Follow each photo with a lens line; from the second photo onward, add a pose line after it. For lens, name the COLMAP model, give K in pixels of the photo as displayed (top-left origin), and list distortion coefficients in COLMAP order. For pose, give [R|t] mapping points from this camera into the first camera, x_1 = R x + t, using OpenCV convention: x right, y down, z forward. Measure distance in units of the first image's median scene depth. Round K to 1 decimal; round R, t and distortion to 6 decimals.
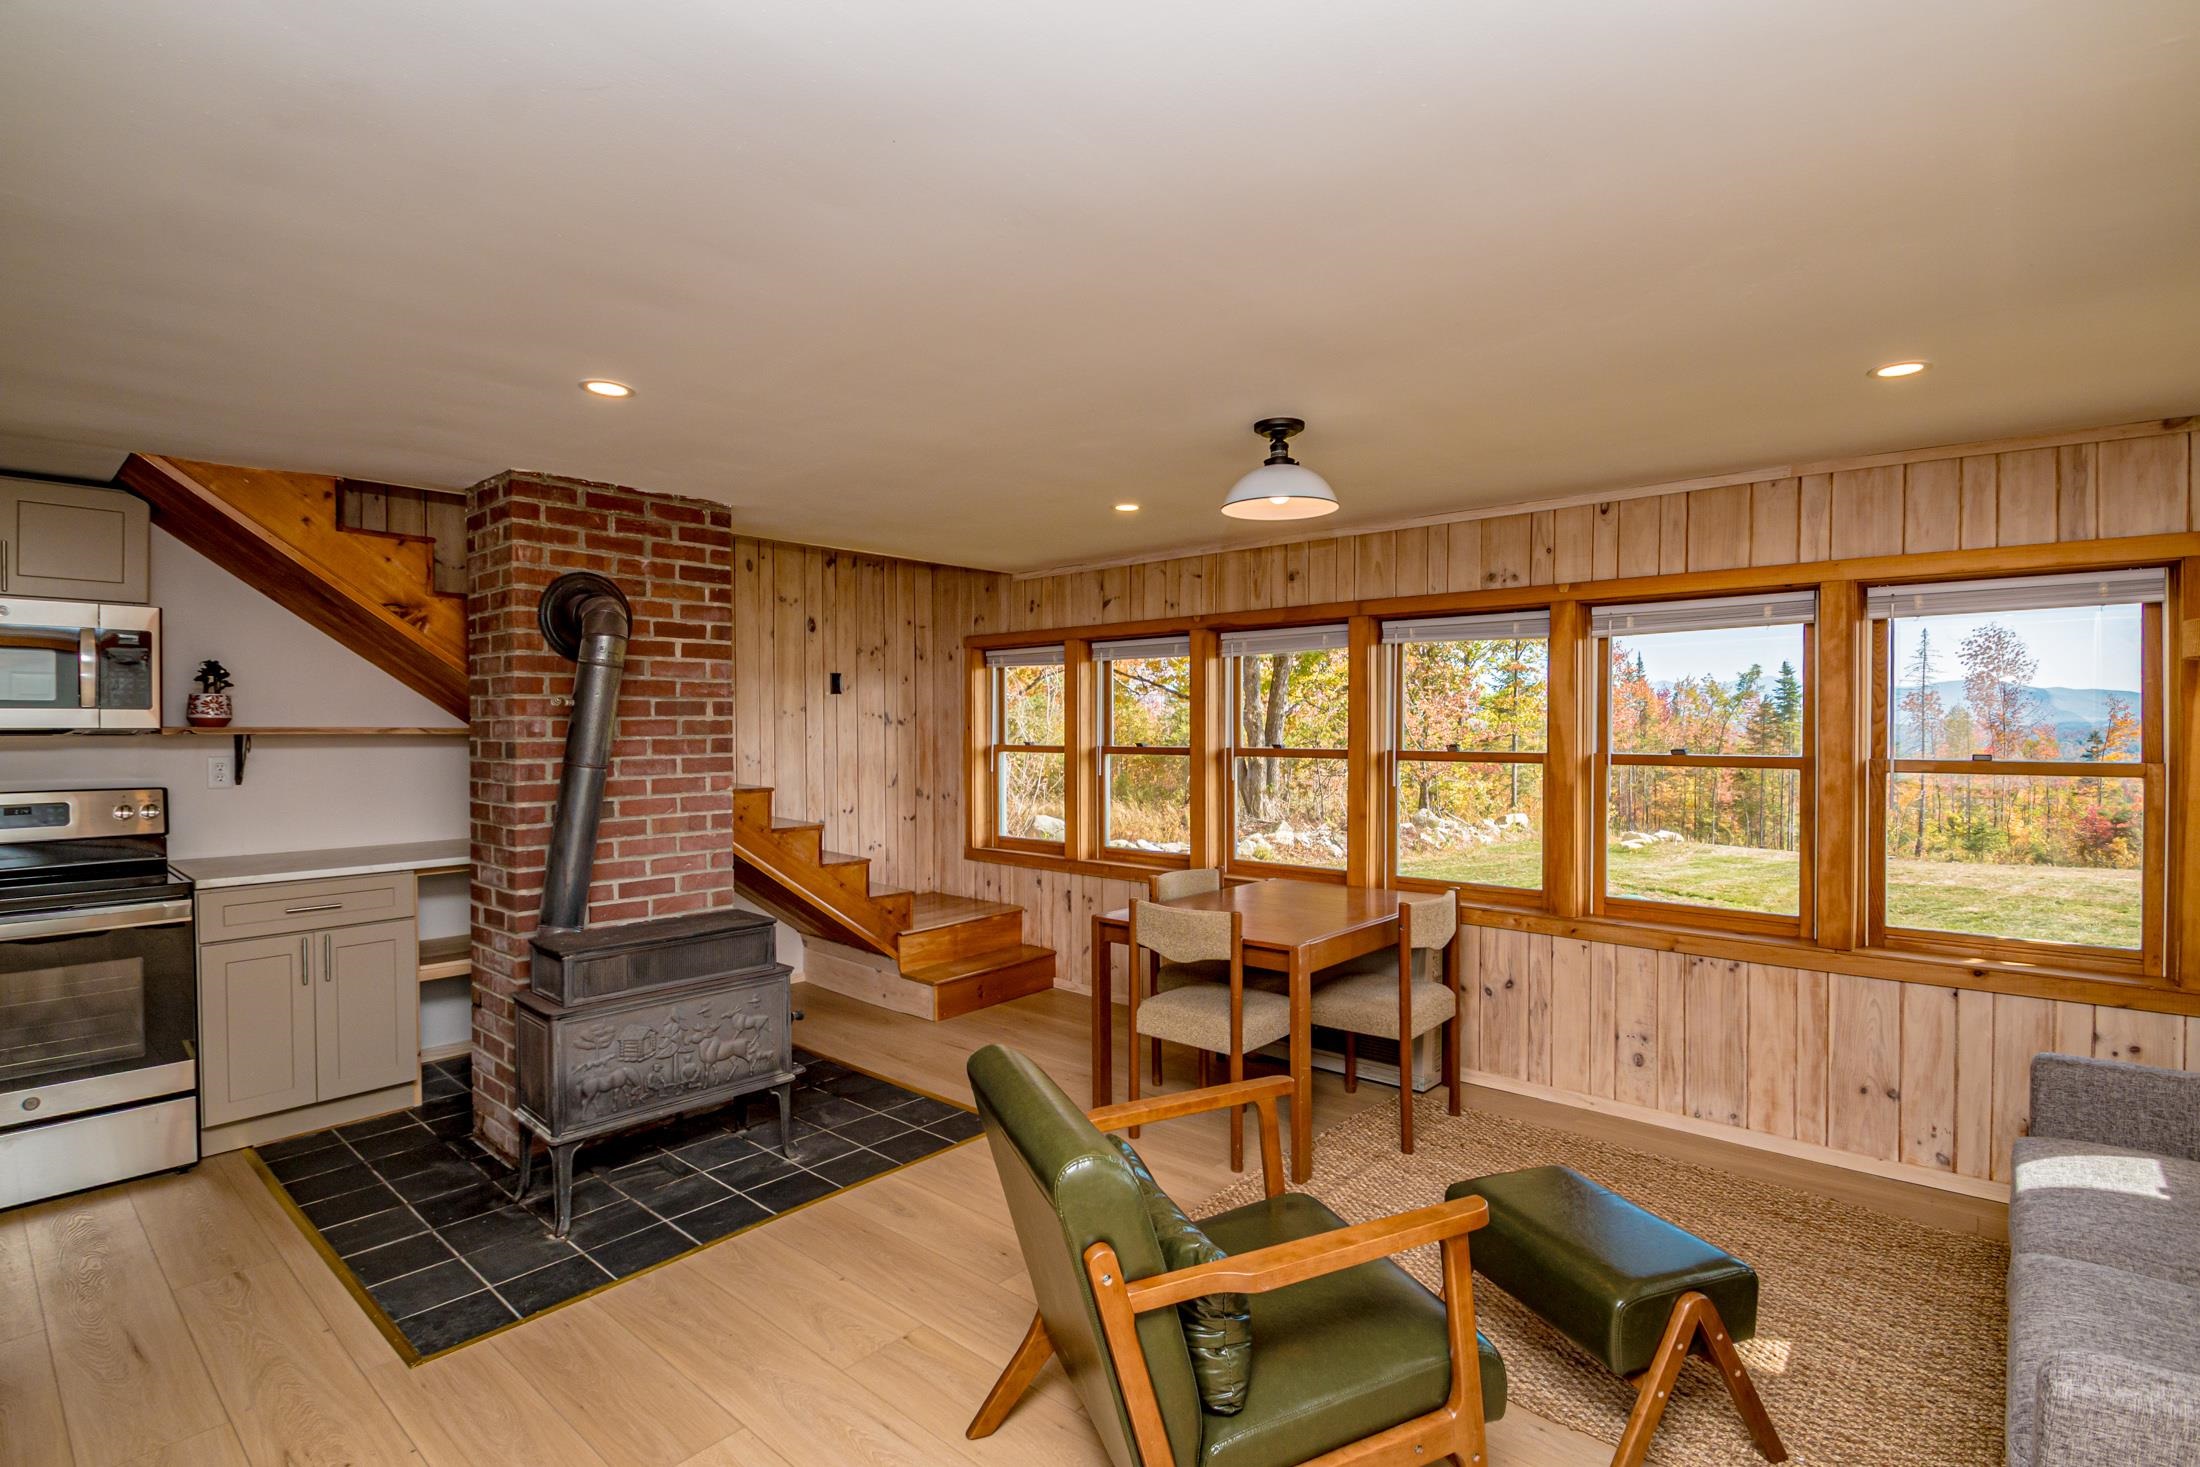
lens RADIAL K [[1052.7, 0, 1064.8], [0, 1052.7, 727.5], [0, 0, 1]] dist [0.000431, -0.013296]
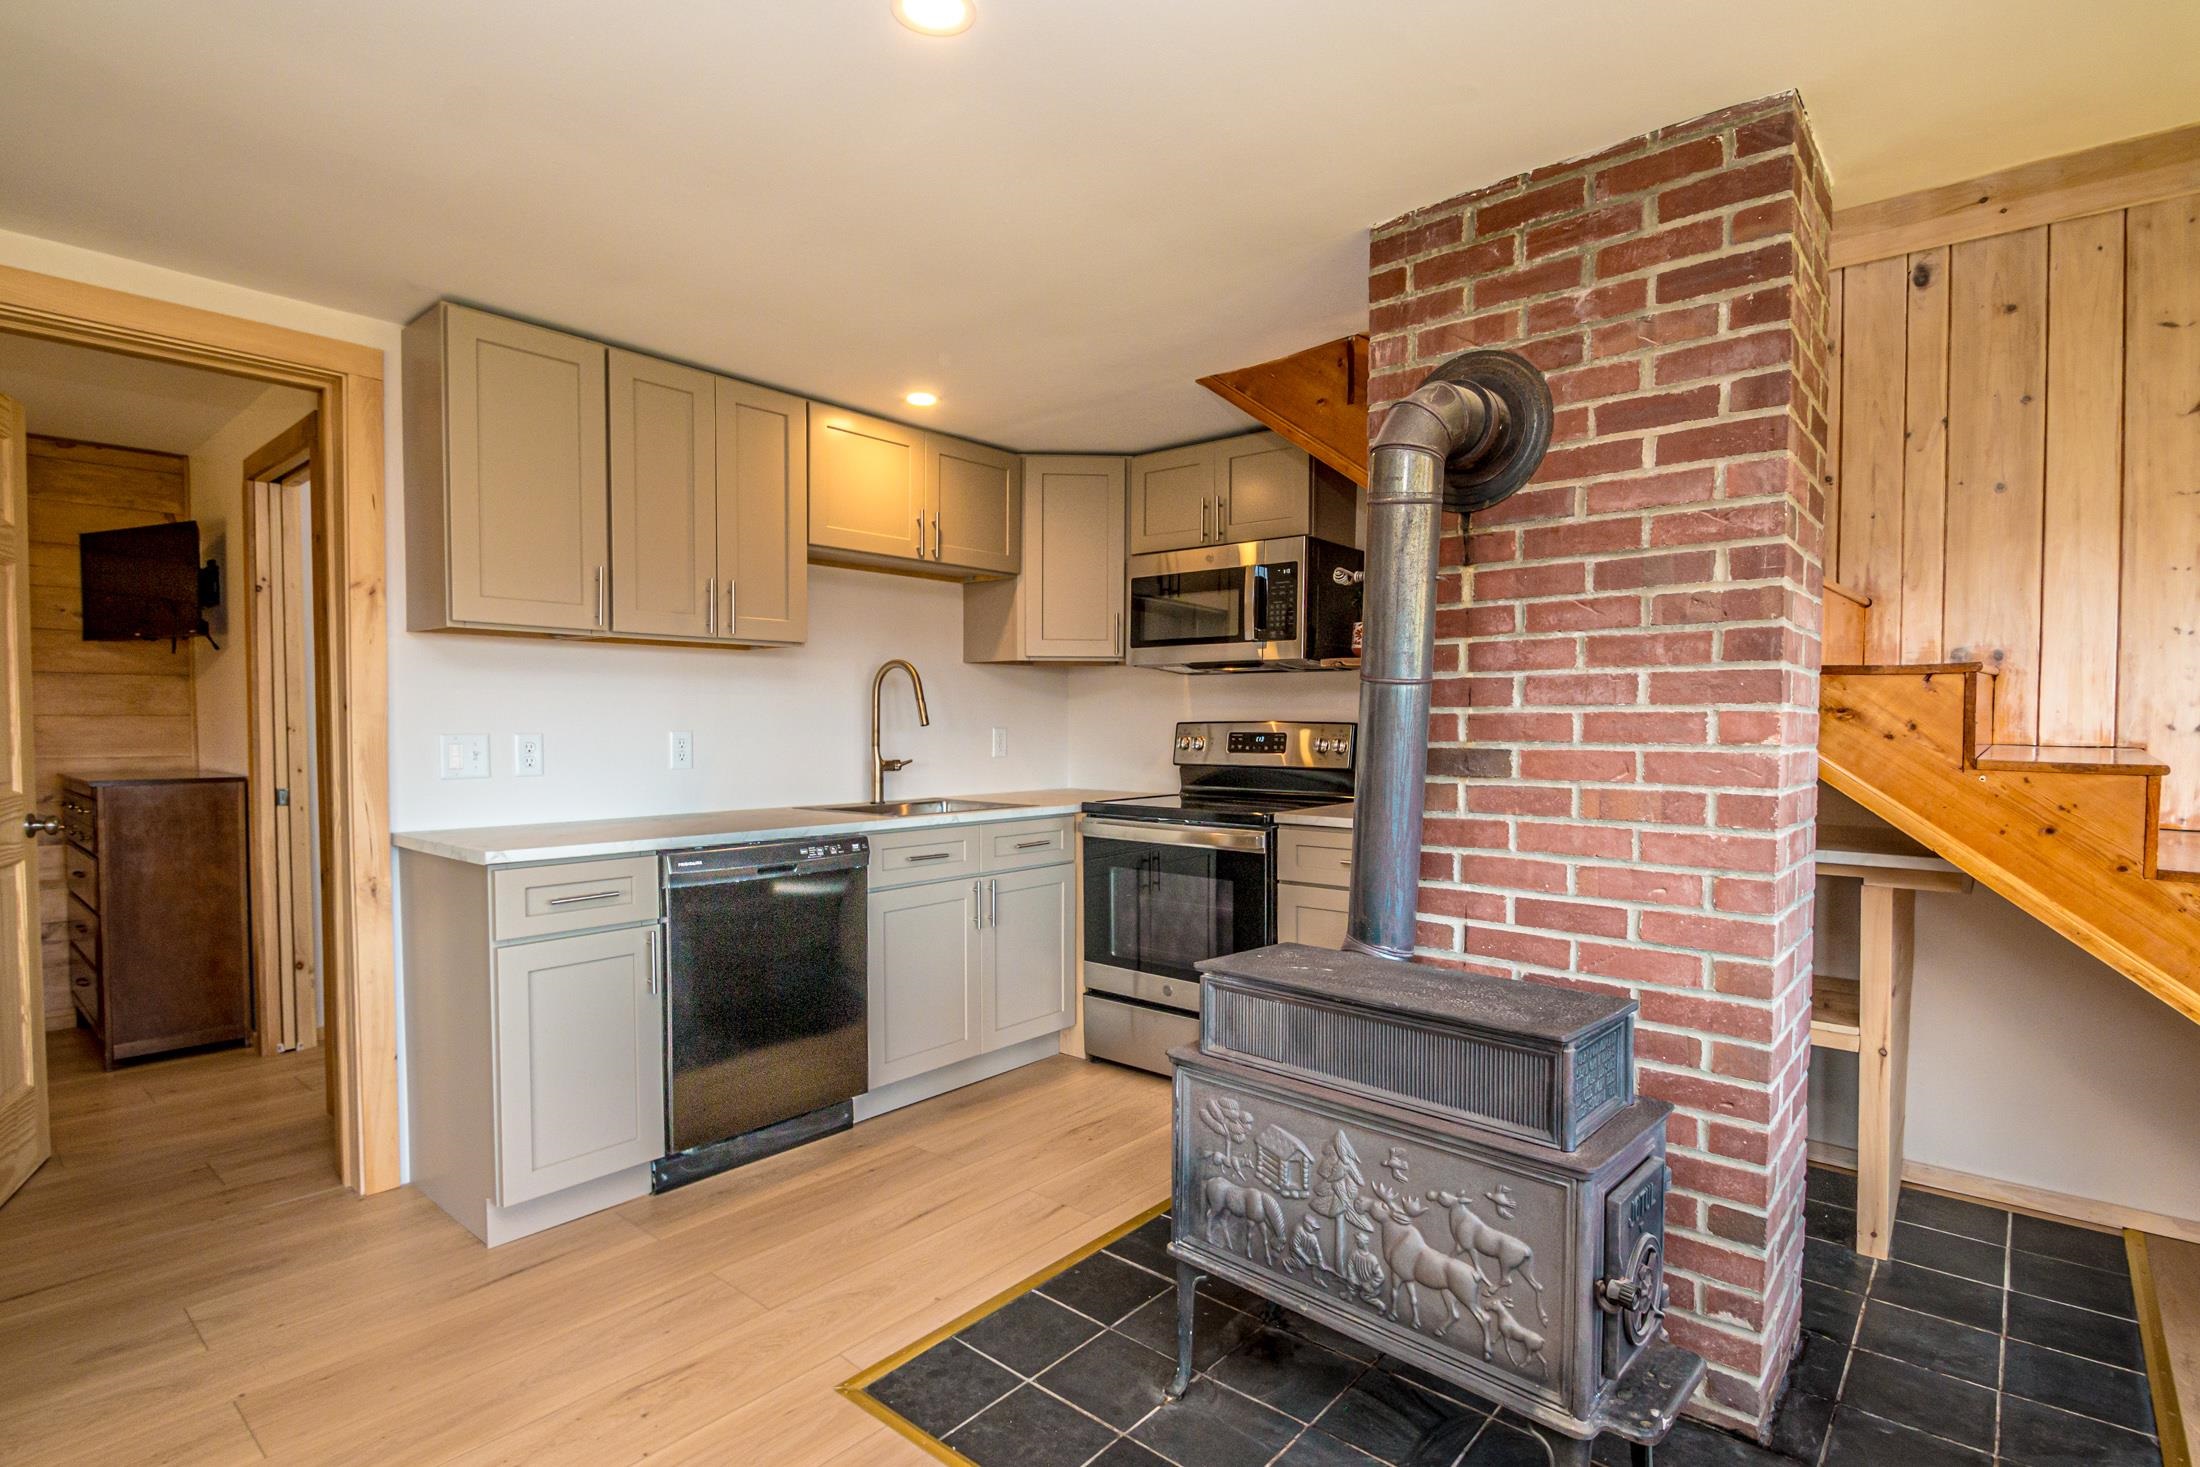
lens RADIAL K [[1052.7, 0, 1140.6], [0, 1052.7, 764.7], [0, 0, 1]] dist [0.000431, -0.013296]
pose [[0.027723, 0.046902, -0.998515, 0.124281], [-0.009266, 0.998868, 0.046662, 0.052037], [0.999573, 0.007959, 0.028127, 0.761768]]
